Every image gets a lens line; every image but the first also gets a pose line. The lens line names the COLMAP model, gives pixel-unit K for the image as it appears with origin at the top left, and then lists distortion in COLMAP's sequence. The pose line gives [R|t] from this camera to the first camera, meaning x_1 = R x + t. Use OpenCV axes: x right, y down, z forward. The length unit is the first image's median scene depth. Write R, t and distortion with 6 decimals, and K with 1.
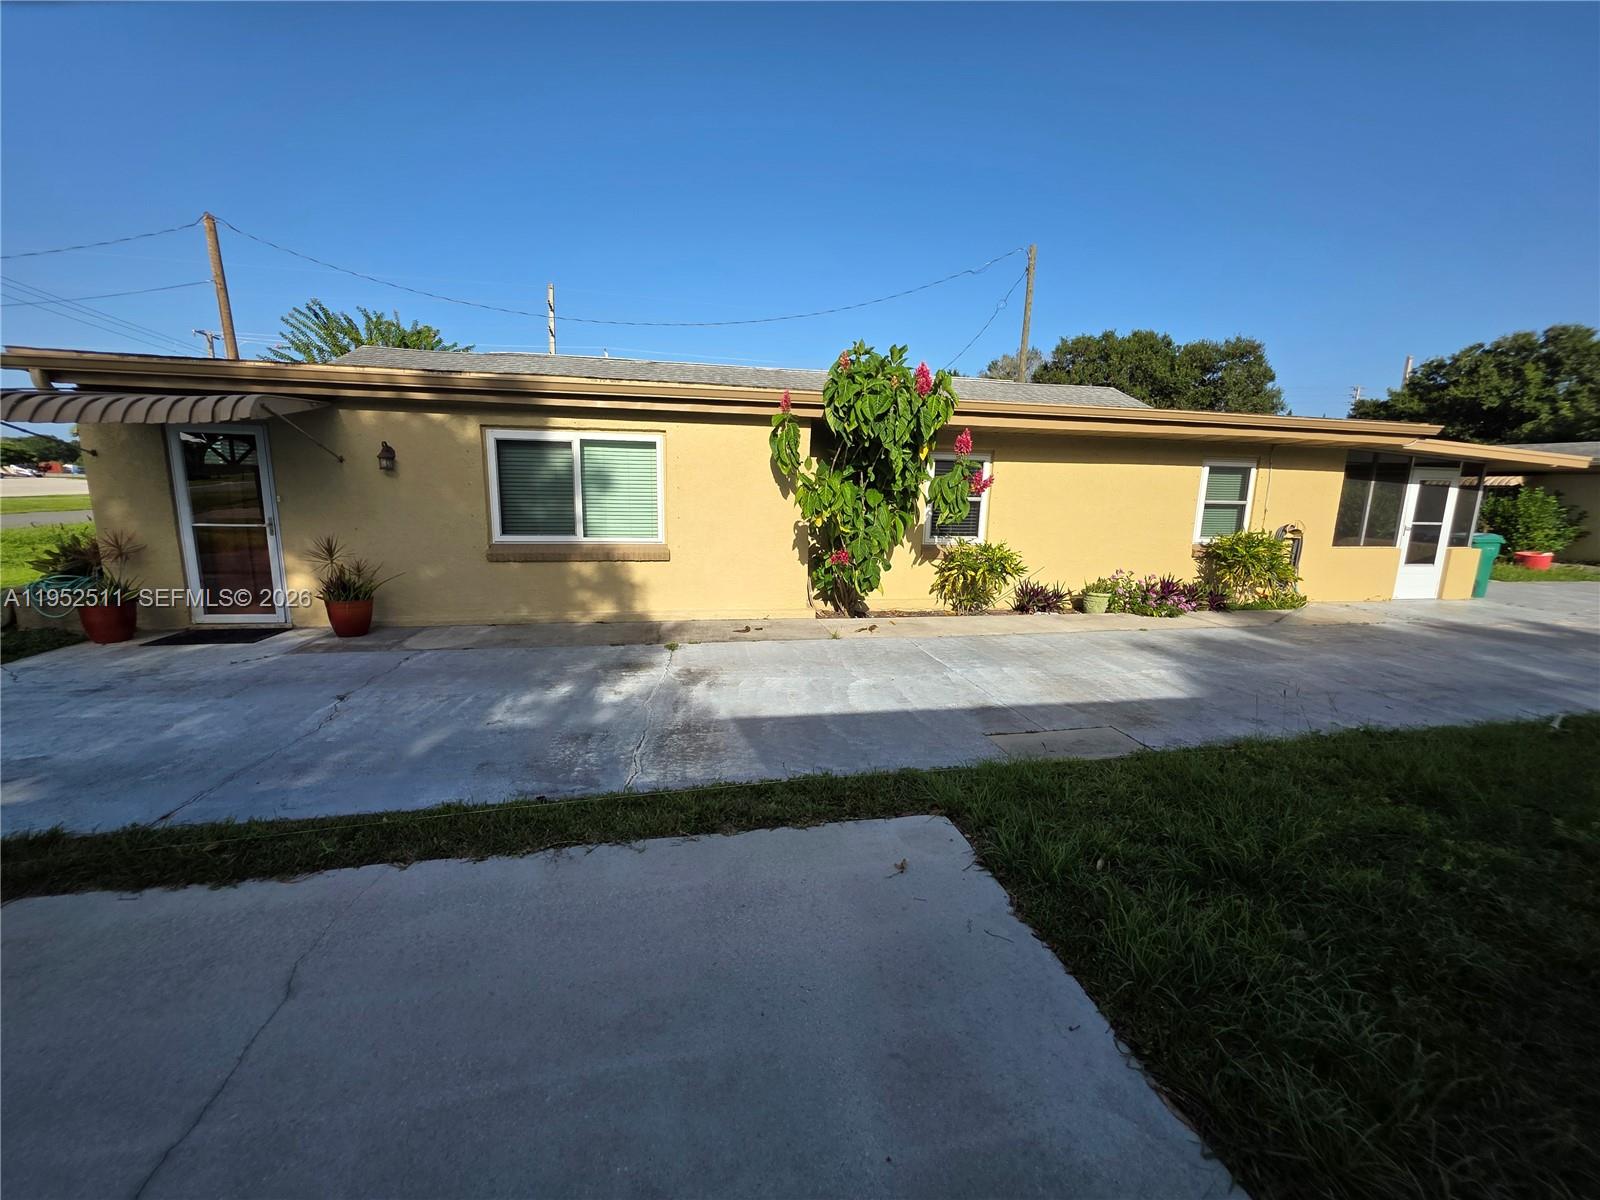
lens RADIAL K [[636.0, 0, 804.6], [0, 636.0, 597.3], [0, 0, 1]] dist [-0.000021, -0.000197]
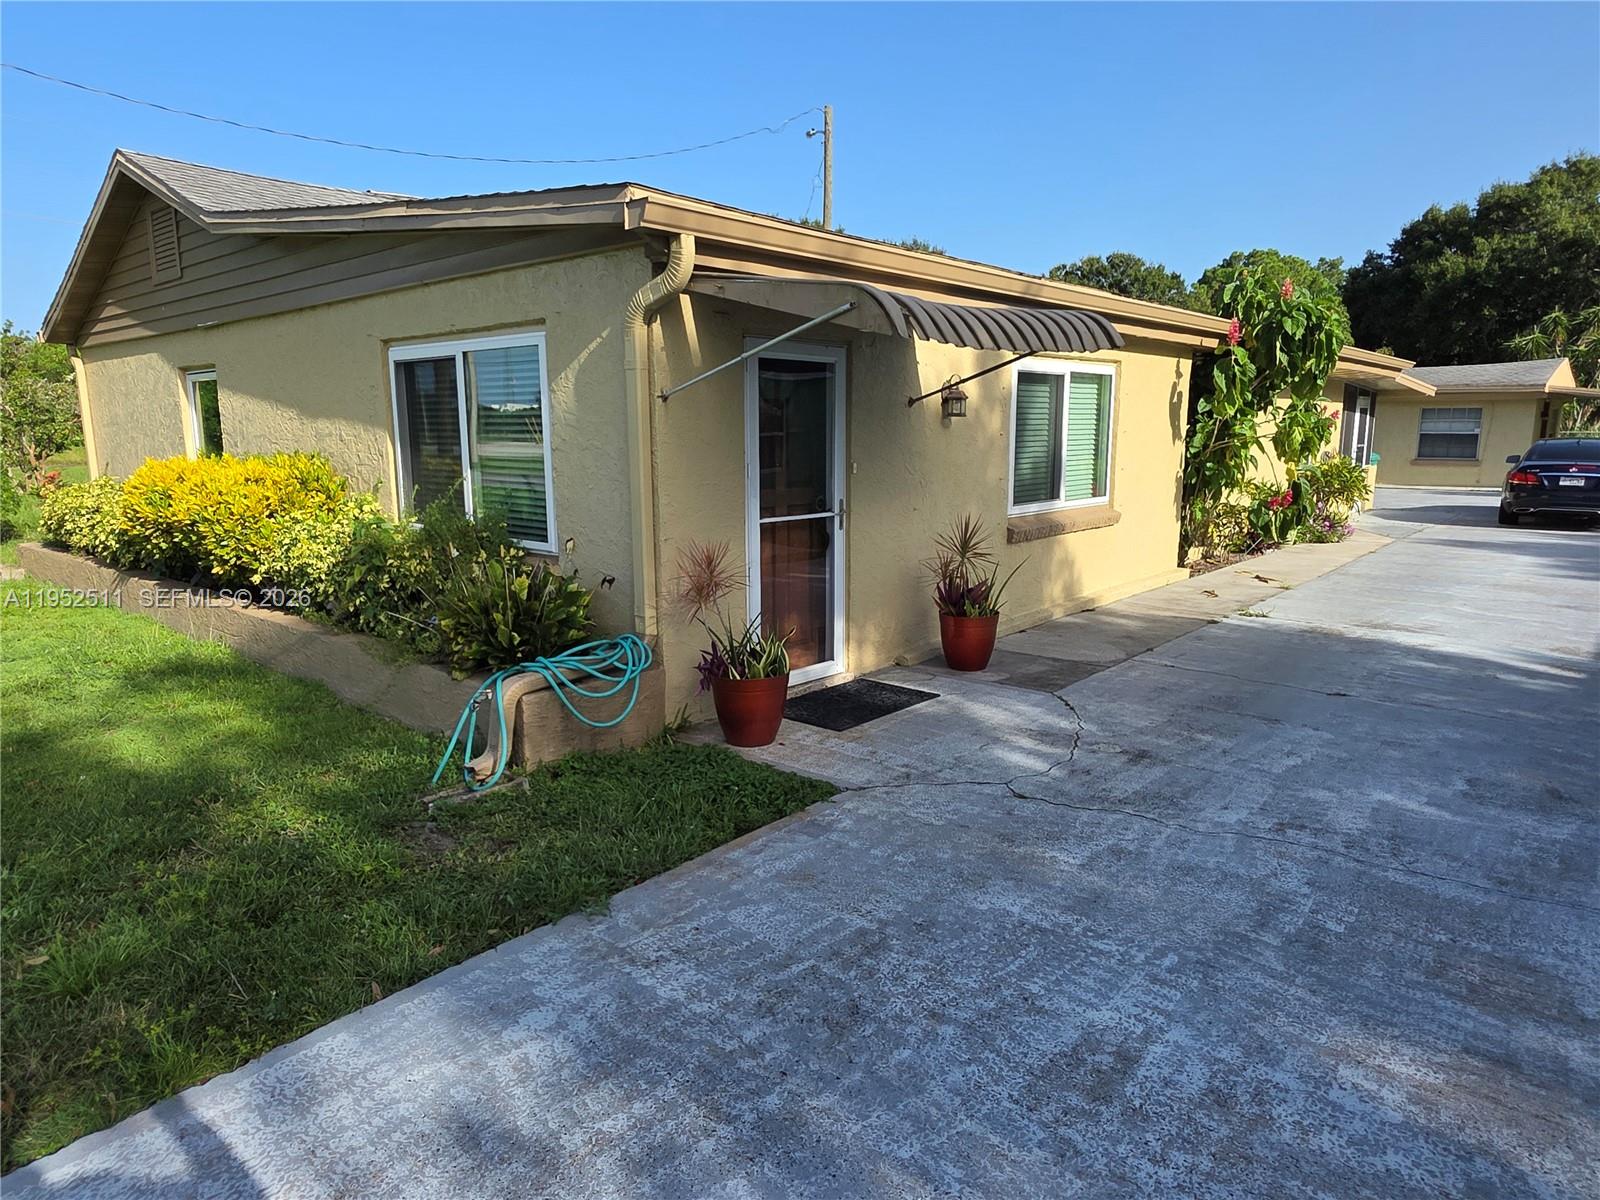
lens RADIAL K [[986.1, 0, 800.0], [0, 986.1, 600.0], [0, 0, 1]] dist [-0.000048, -0.000658]
pose [[0.796781, -0.128797, 0.590382, -0.246026], [0.124863, 0.991027, 0.047686, -0.013798], [-0.591227, 0.035721, 0.805714, 0.045402]]
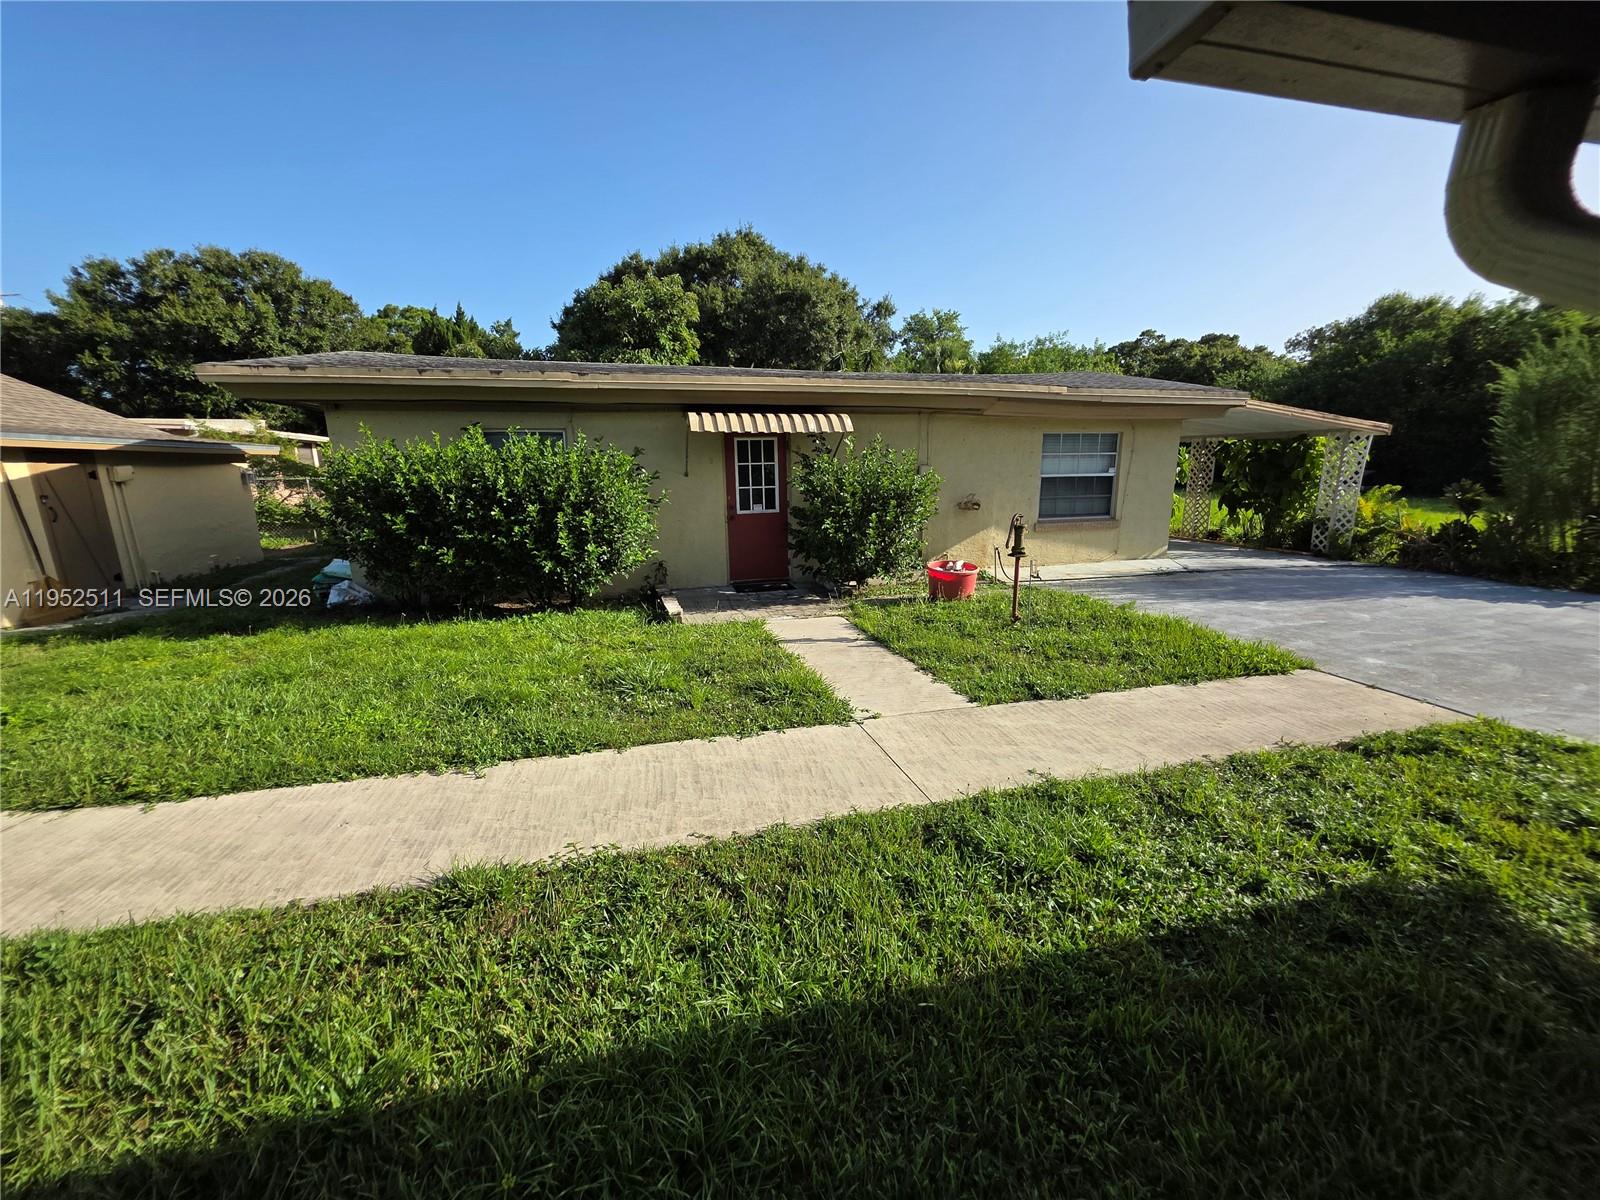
lens RADIAL K [[636.0, 0, 804.6], [0, 636.0, 597.3], [0, 0, 1]] dist [-0.000021, -0.000197]
pose [[-0.068548, -0.228315, 0.971171, 0.258201], [0.183419, 0.953983, 0.237220, -0.073011], [-0.980642, 0.194392, -0.023516, 0.440970]]
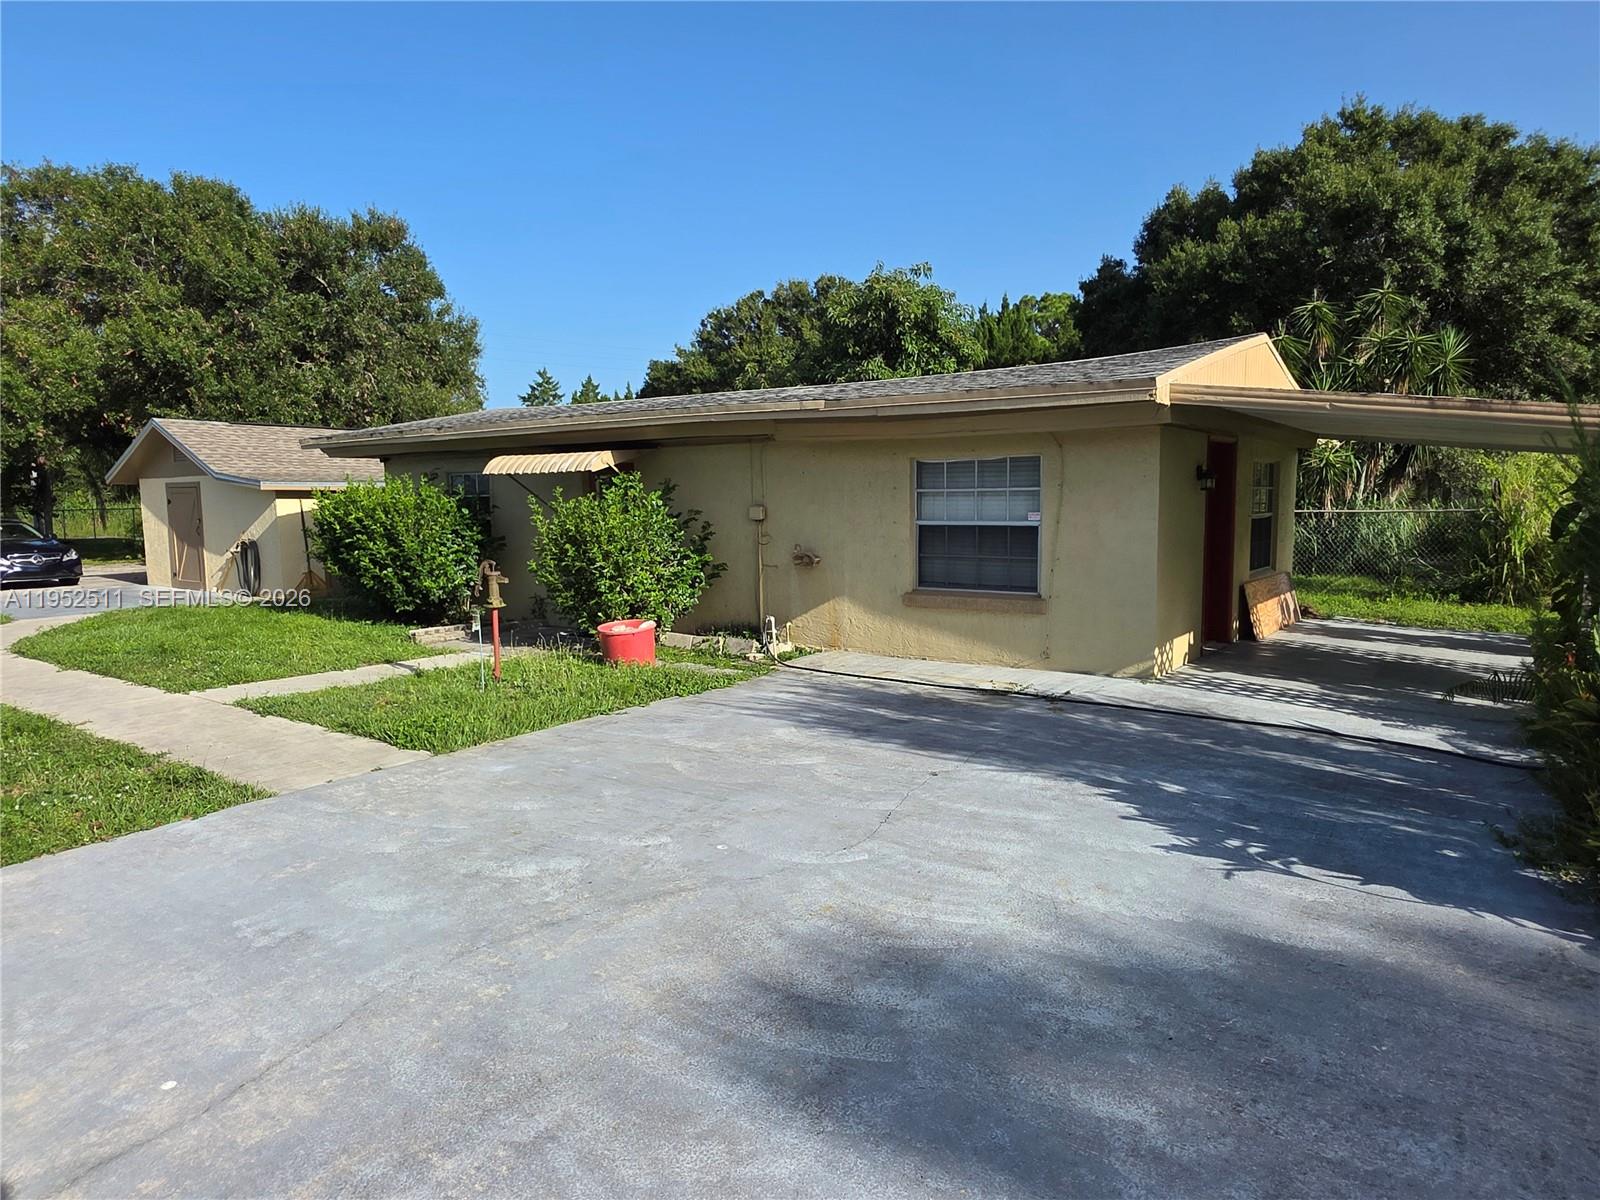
lens RADIAL K [[1018.9, 0, 795.9], [0, 1018.9, 570.5], [0, 0, 1]] dist [0.000200, 0.000069]
pose [[0.733142, -0.078912, 0.675482, 0.301329], [0.146278, 0.988295, -0.043309, -0.022867], [-0.664158, 0.130560, 0.736104, 0.160164]]
